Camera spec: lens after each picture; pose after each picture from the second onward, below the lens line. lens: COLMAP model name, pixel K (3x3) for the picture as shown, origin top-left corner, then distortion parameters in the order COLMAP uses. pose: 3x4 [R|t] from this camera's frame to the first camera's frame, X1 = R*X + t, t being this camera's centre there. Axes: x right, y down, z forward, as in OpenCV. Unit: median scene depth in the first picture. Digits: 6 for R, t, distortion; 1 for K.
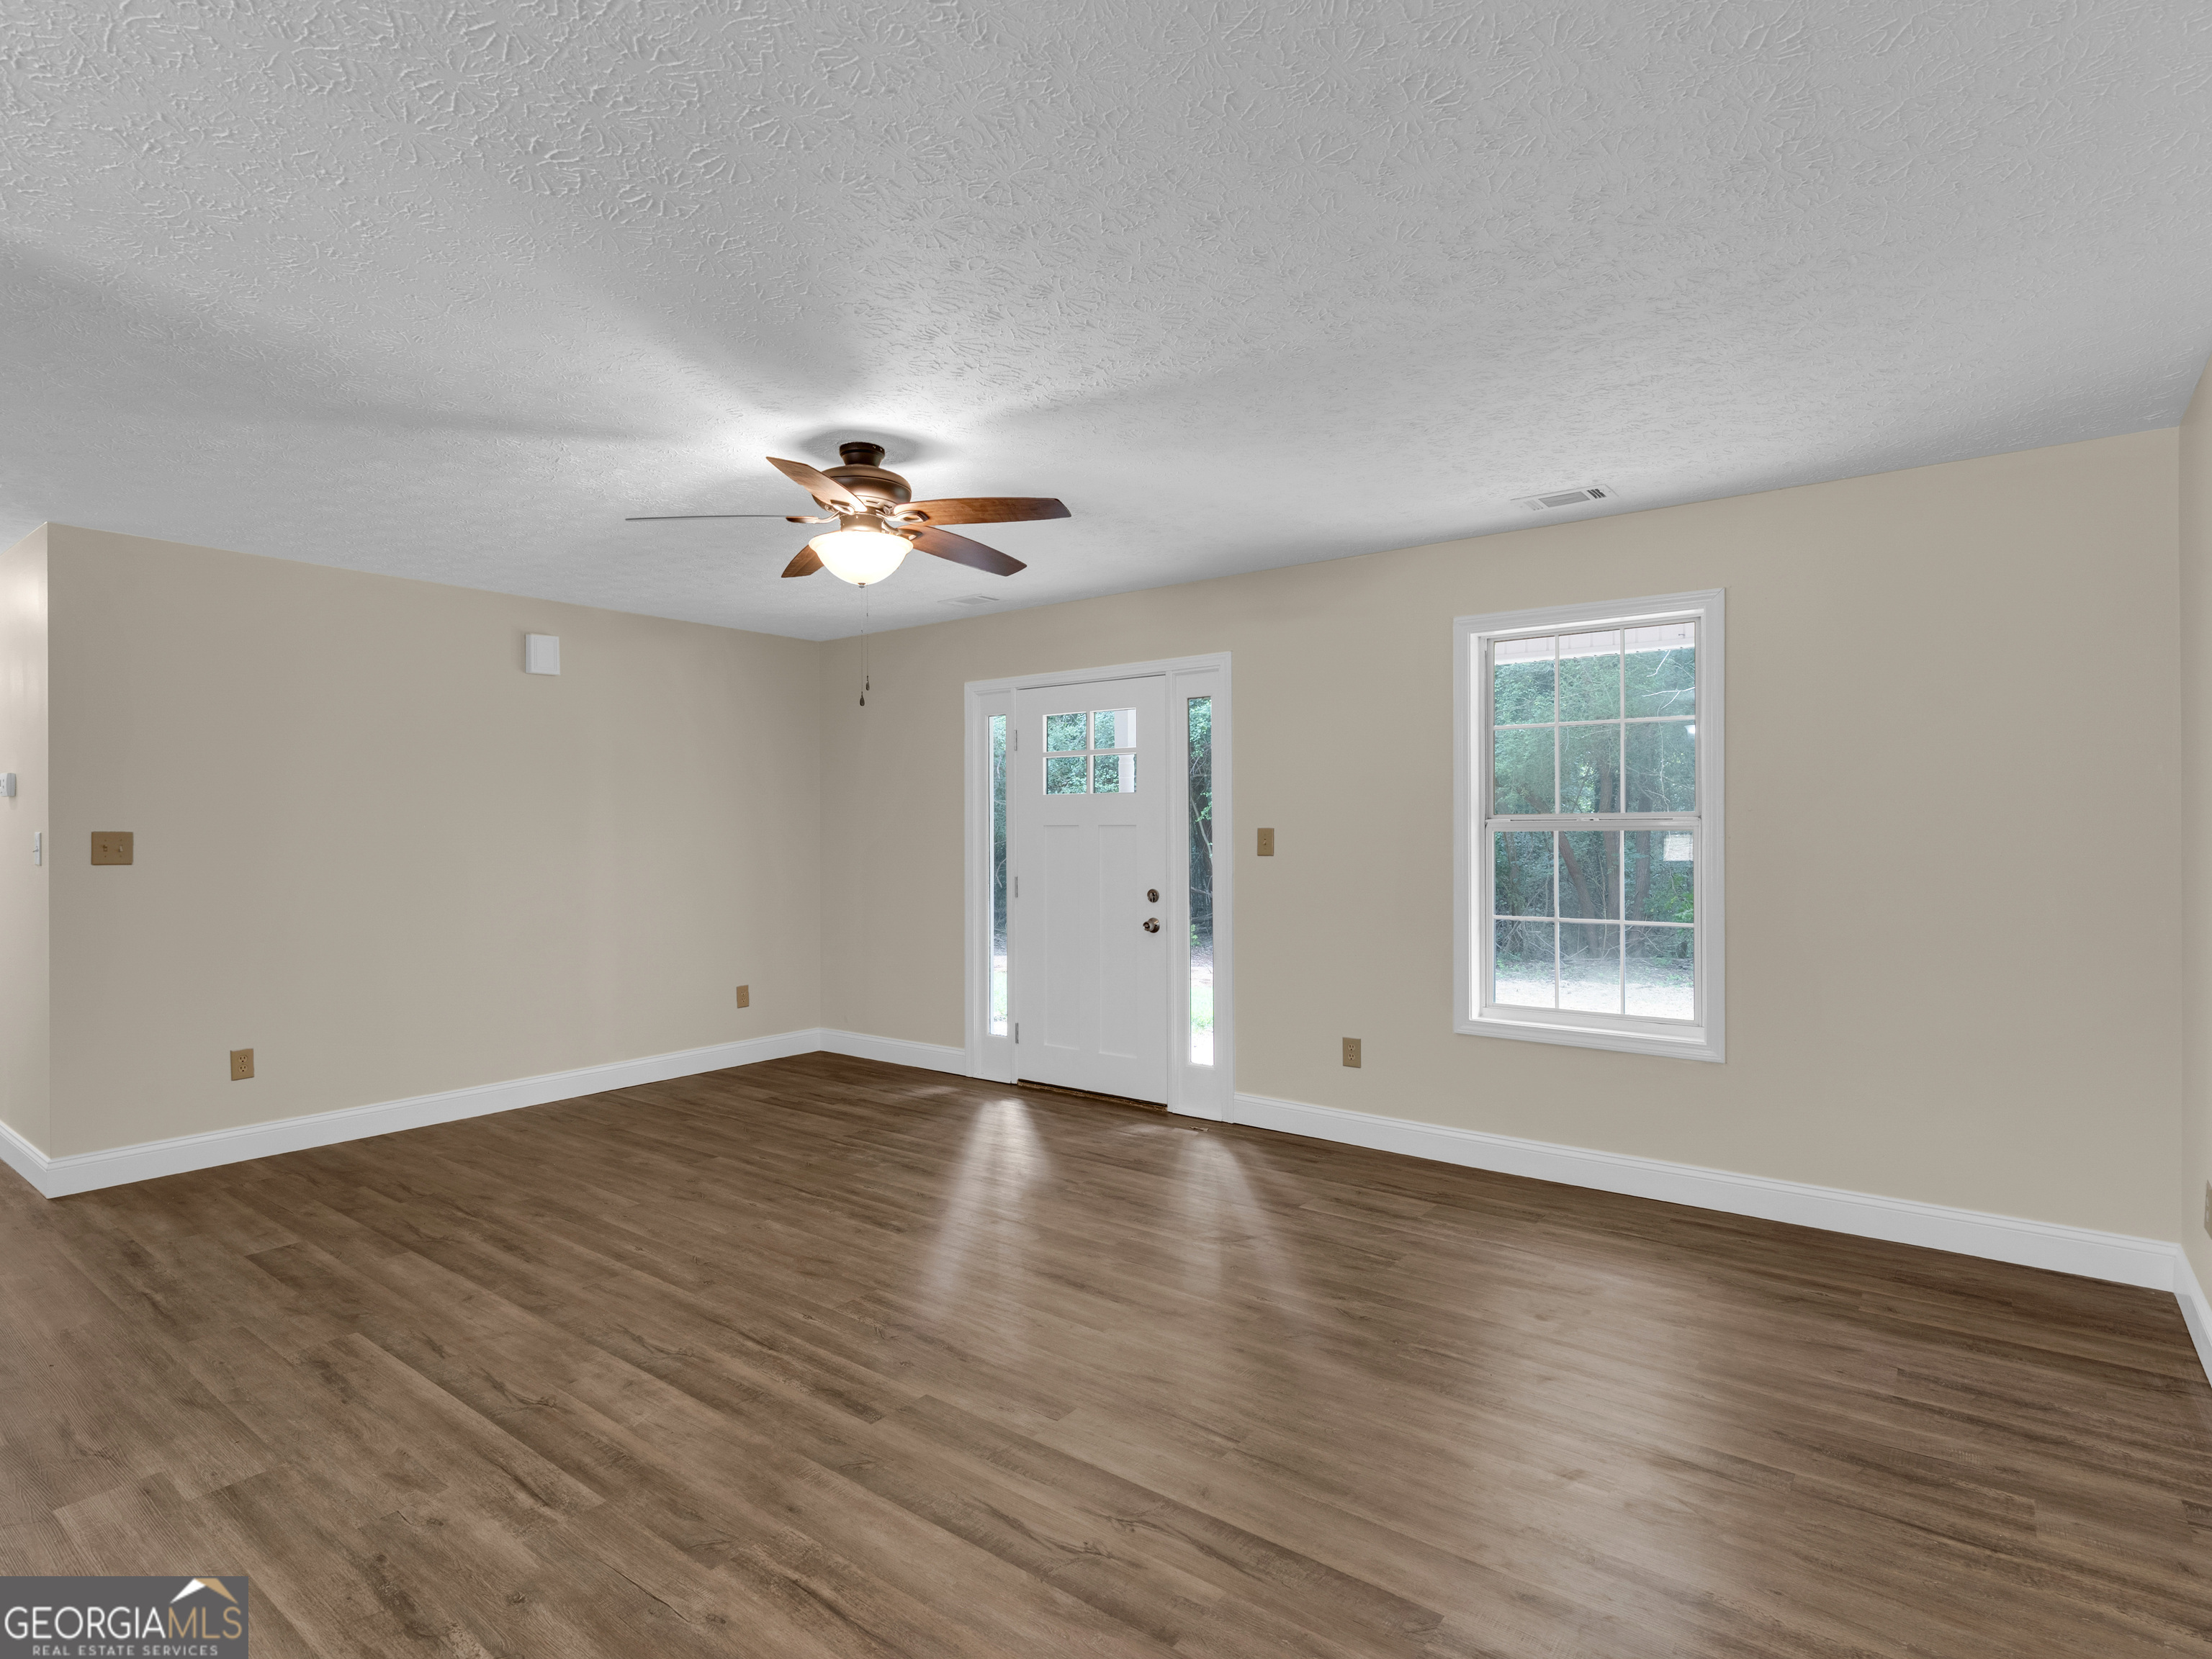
lens RADIAL K [[1169.9, 0, 1085.7], [0, 1169.9, 838.8], [0, 0, 1]] dist [-0.000039, 0.000278]
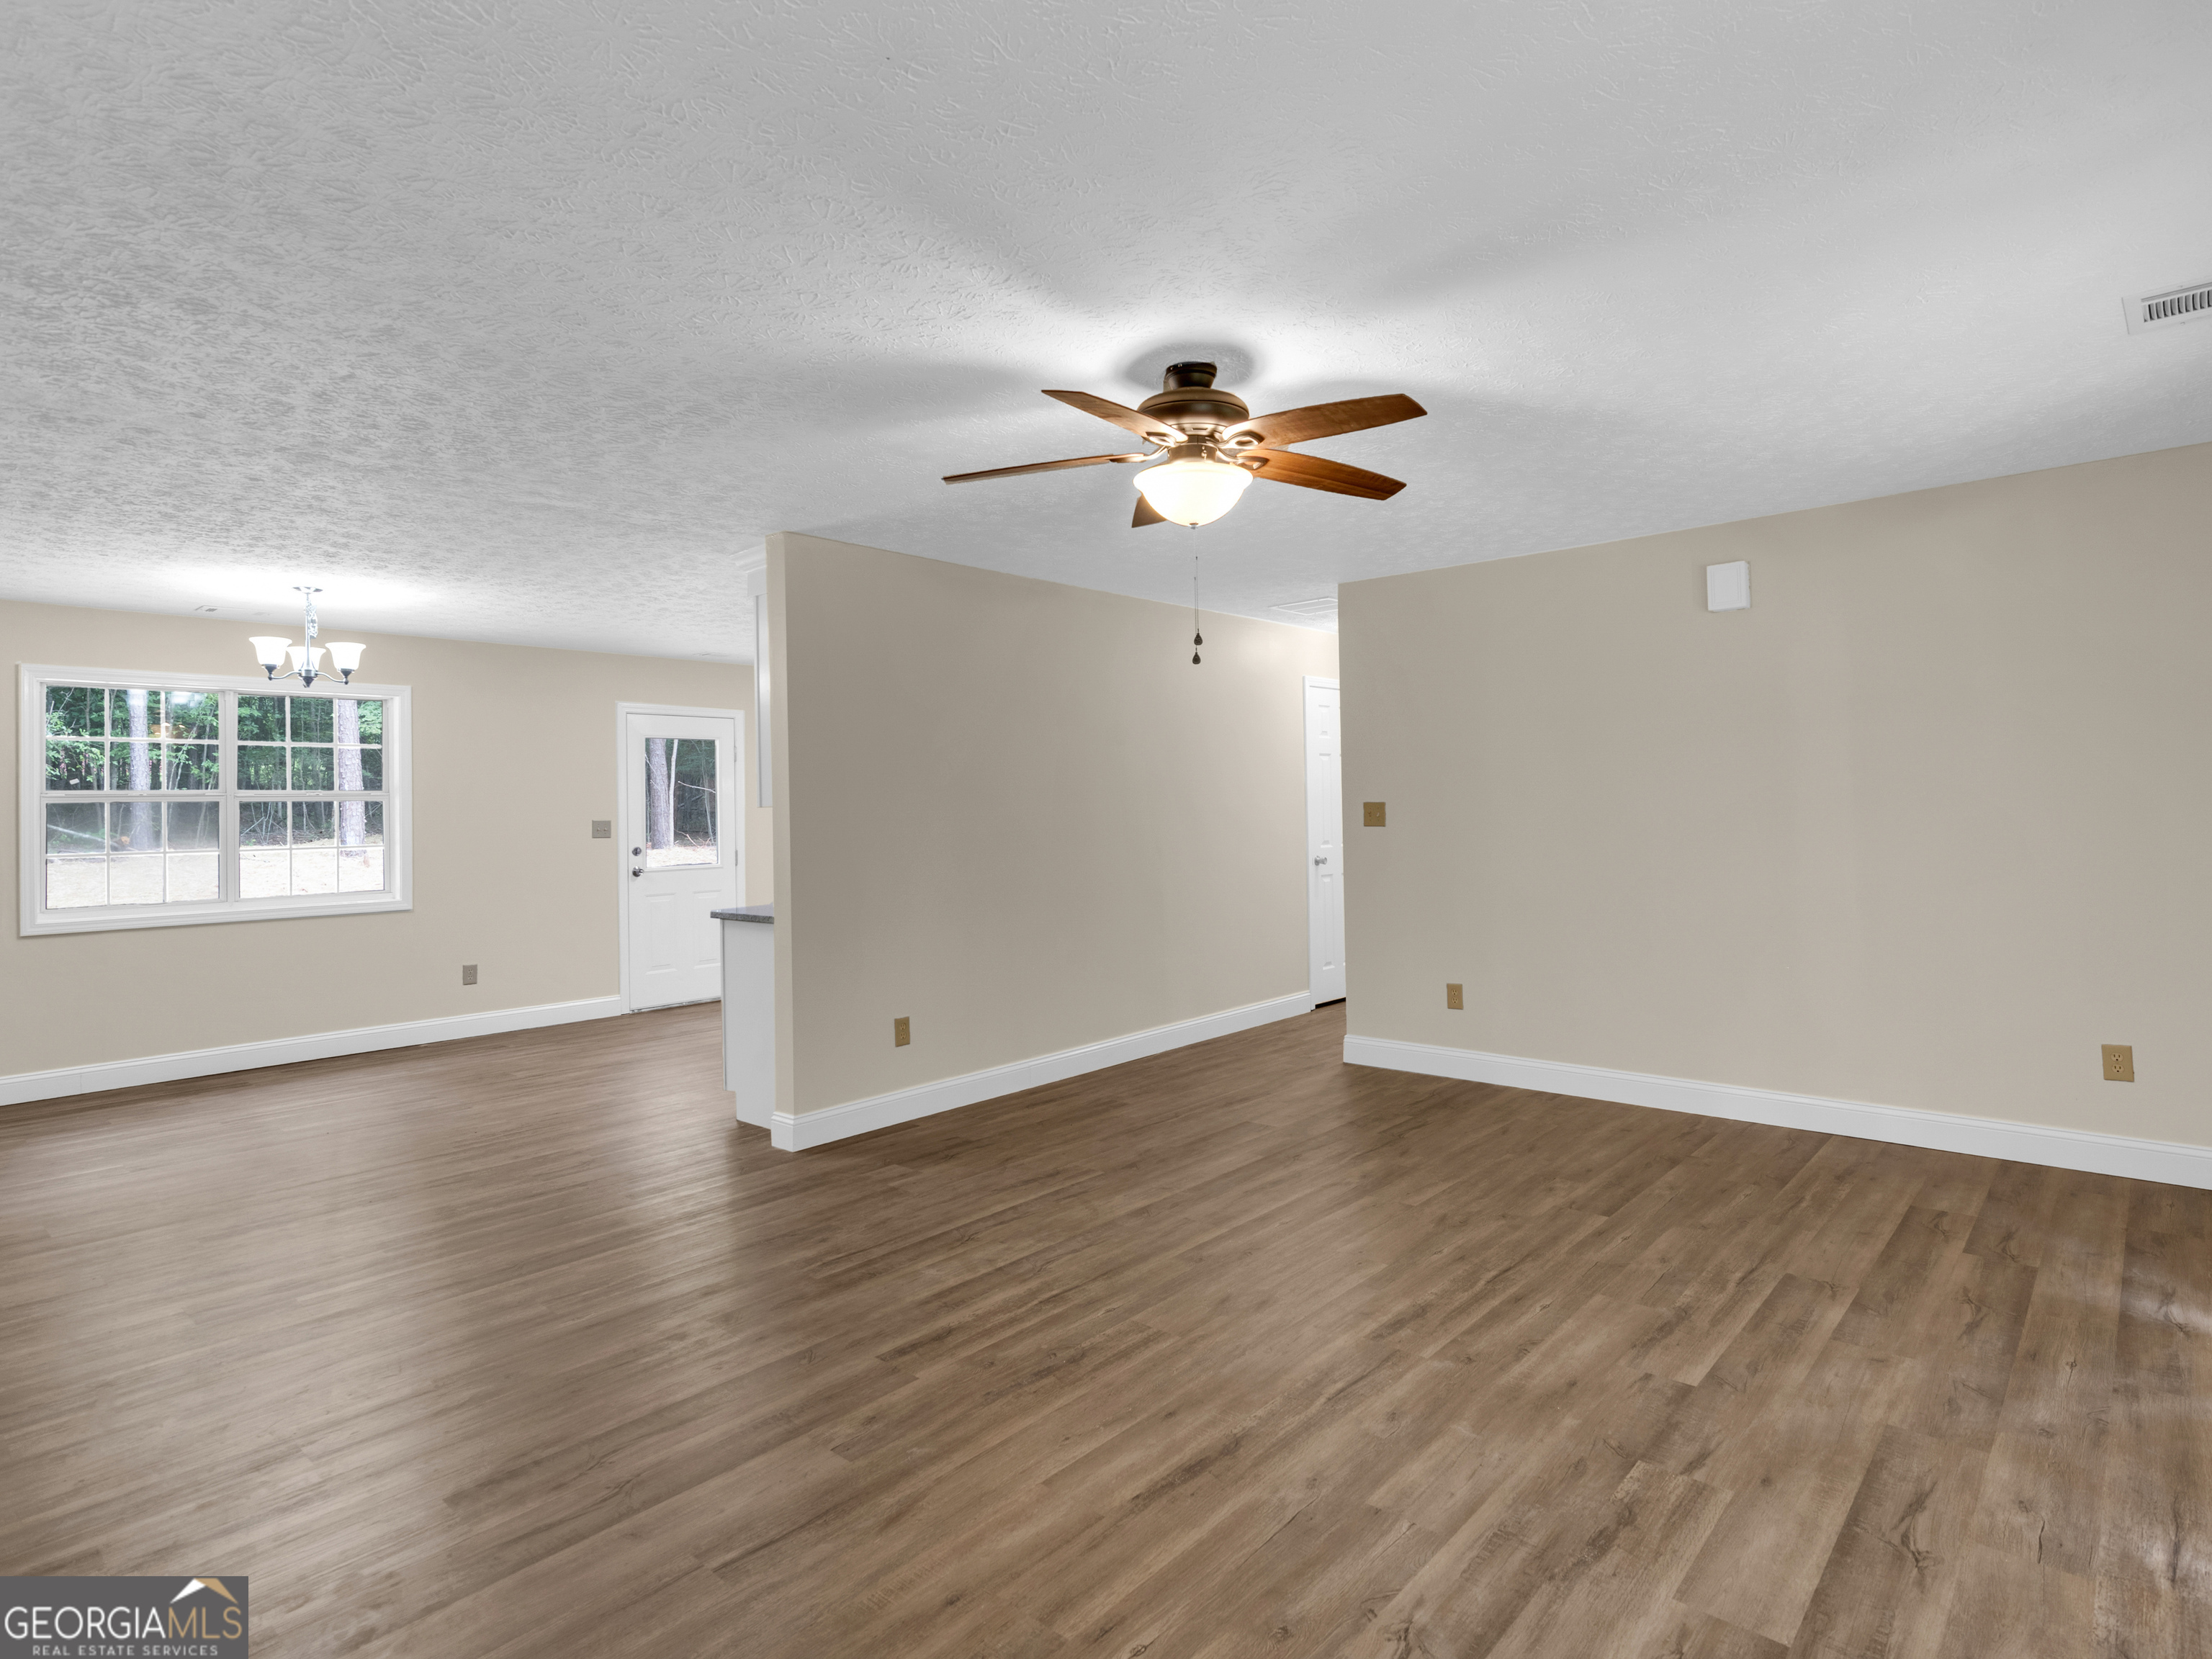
lens RADIAL K [[1163.6, 0, 1060.4], [0, 1163.6, 810.6], [0, 0, 1]] dist [-0.001787, -0.000276]
pose [[-0.079050, 0.008834, -0.996831, 0.722798], [0.010082, 0.999917, 0.008062, -0.014579], [0.996820, -0.009412, -0.079133, 1.034478]]
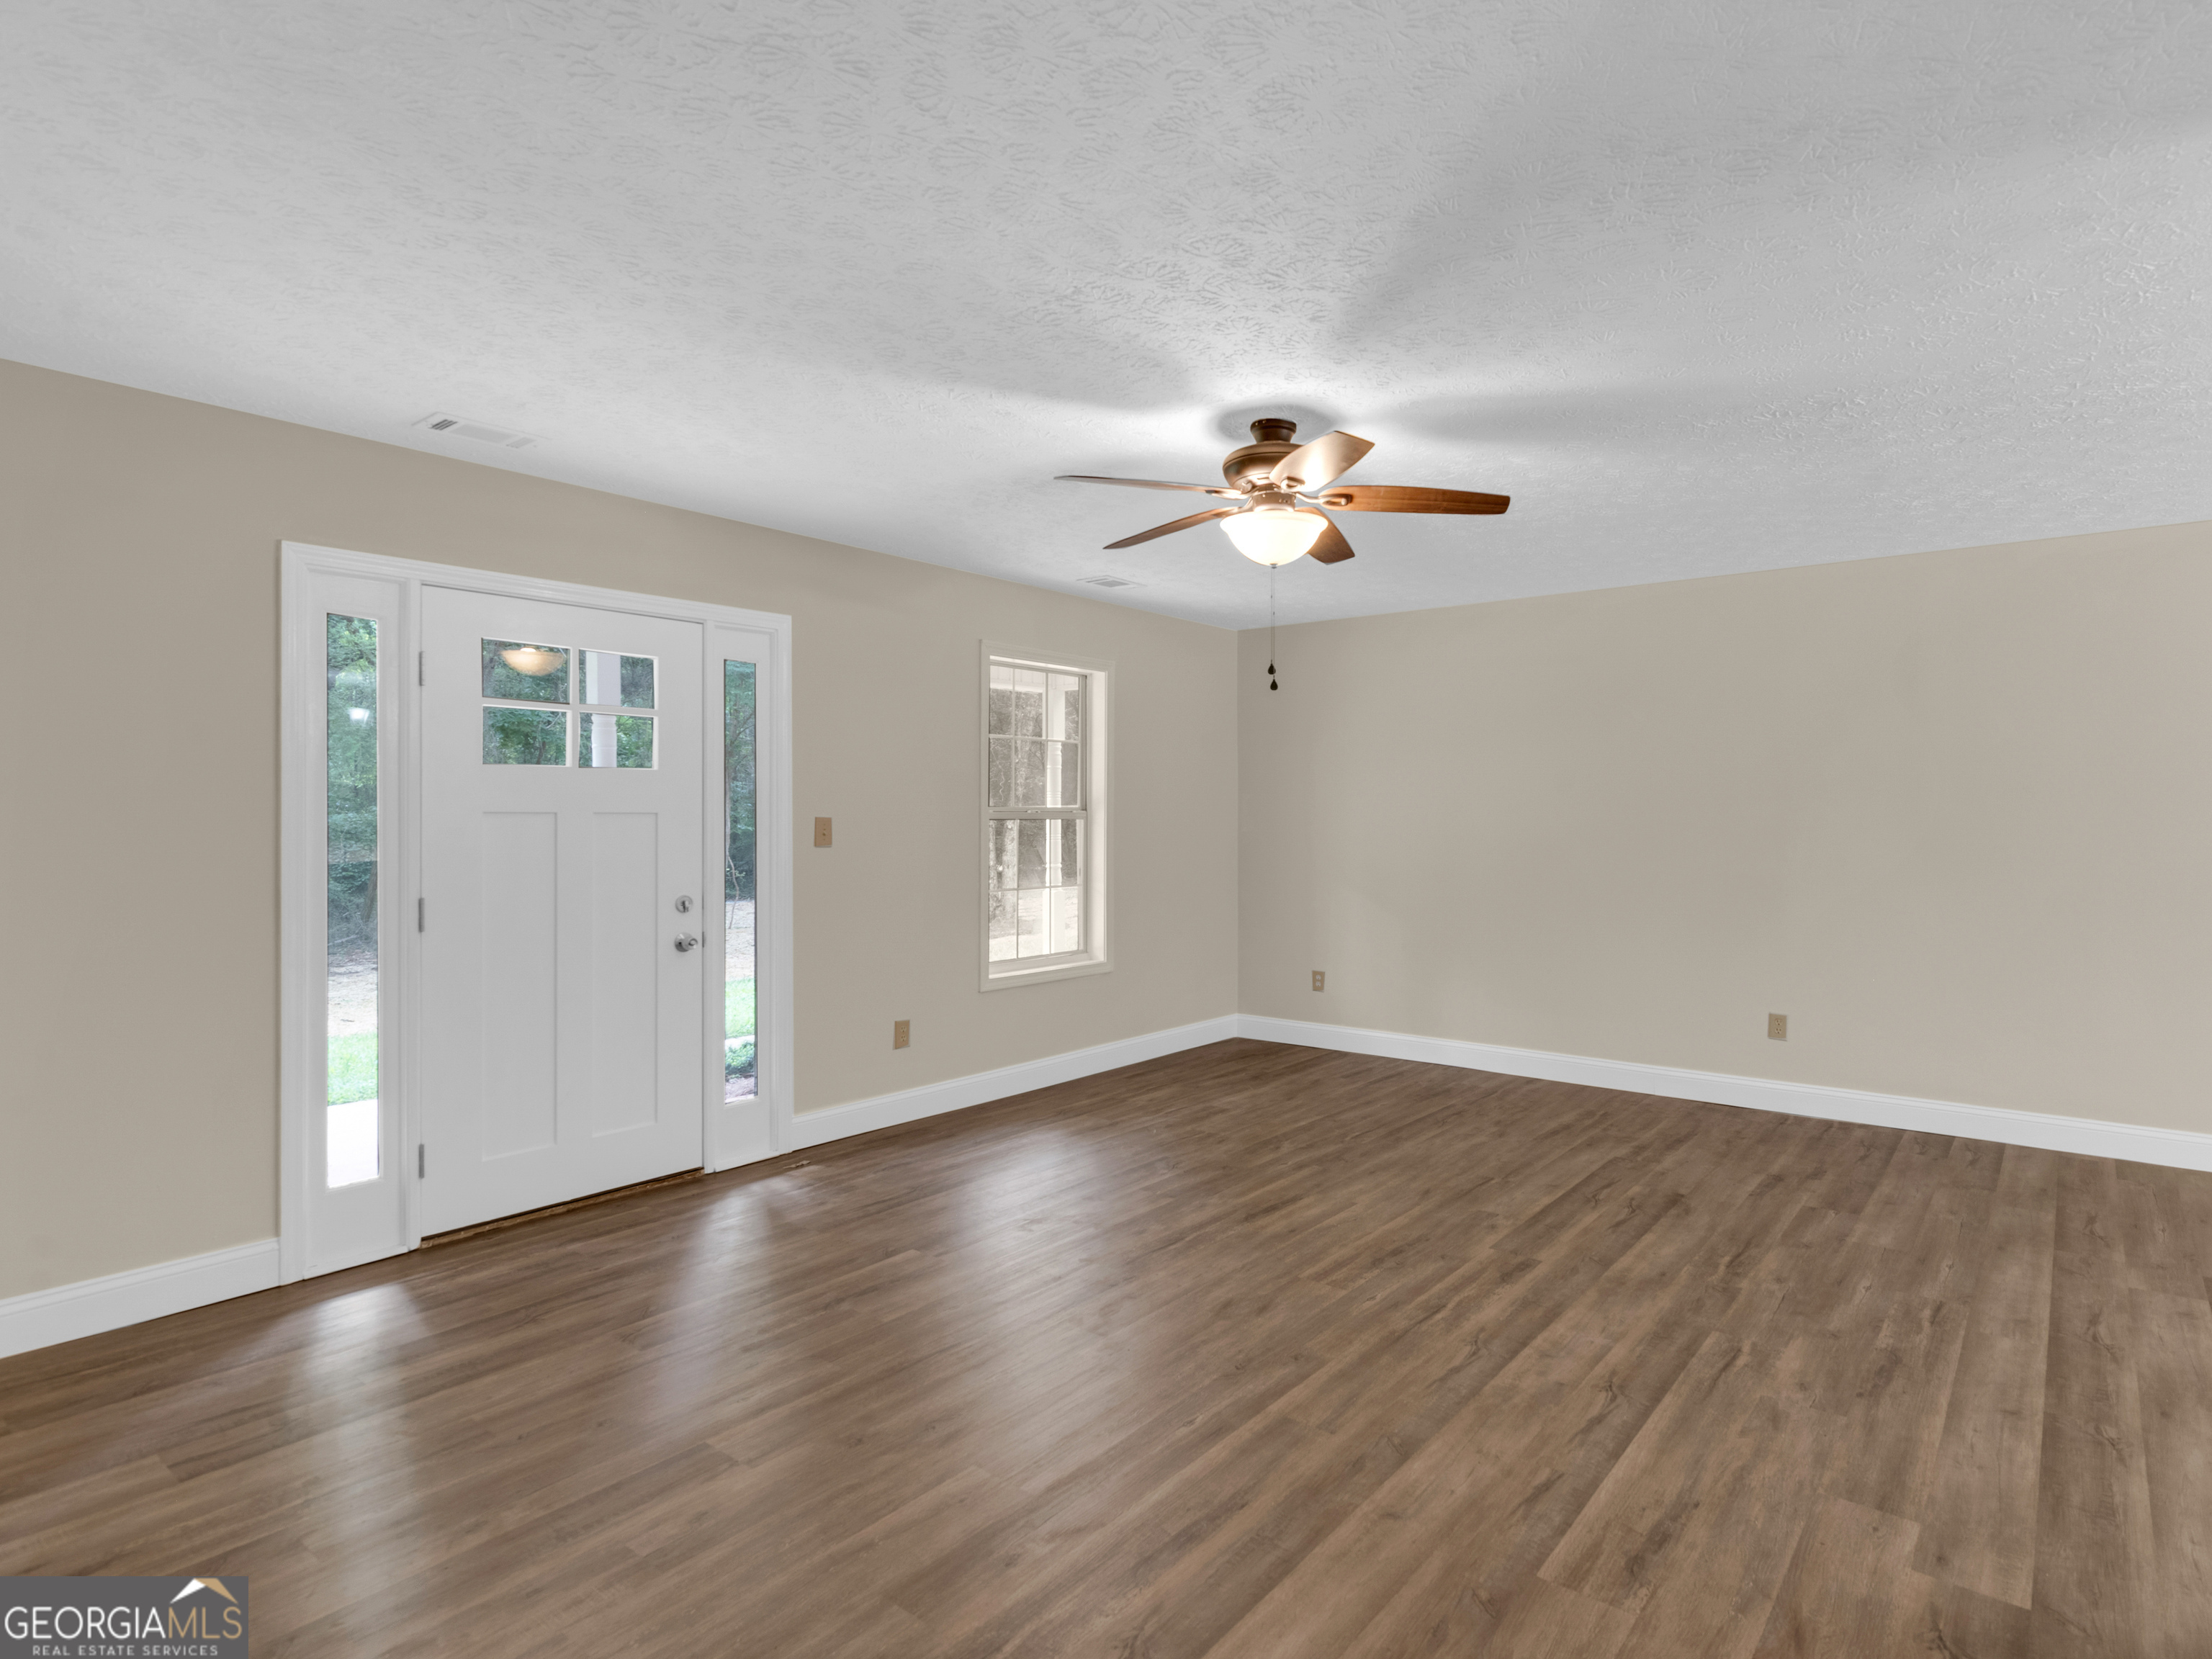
lens RADIAL K [[1197.8, 0, 1166.3], [0, 1197.8, 819.7], [0, 0, 1]] dist [0.000823, -0.001822]
pose [[-0.018918, 0.001479, 0.999820, -1.261374], [0.010020, 0.999949, -0.001290, -0.004456], [-0.999771, 0.009994, -0.018932, 1.186829]]
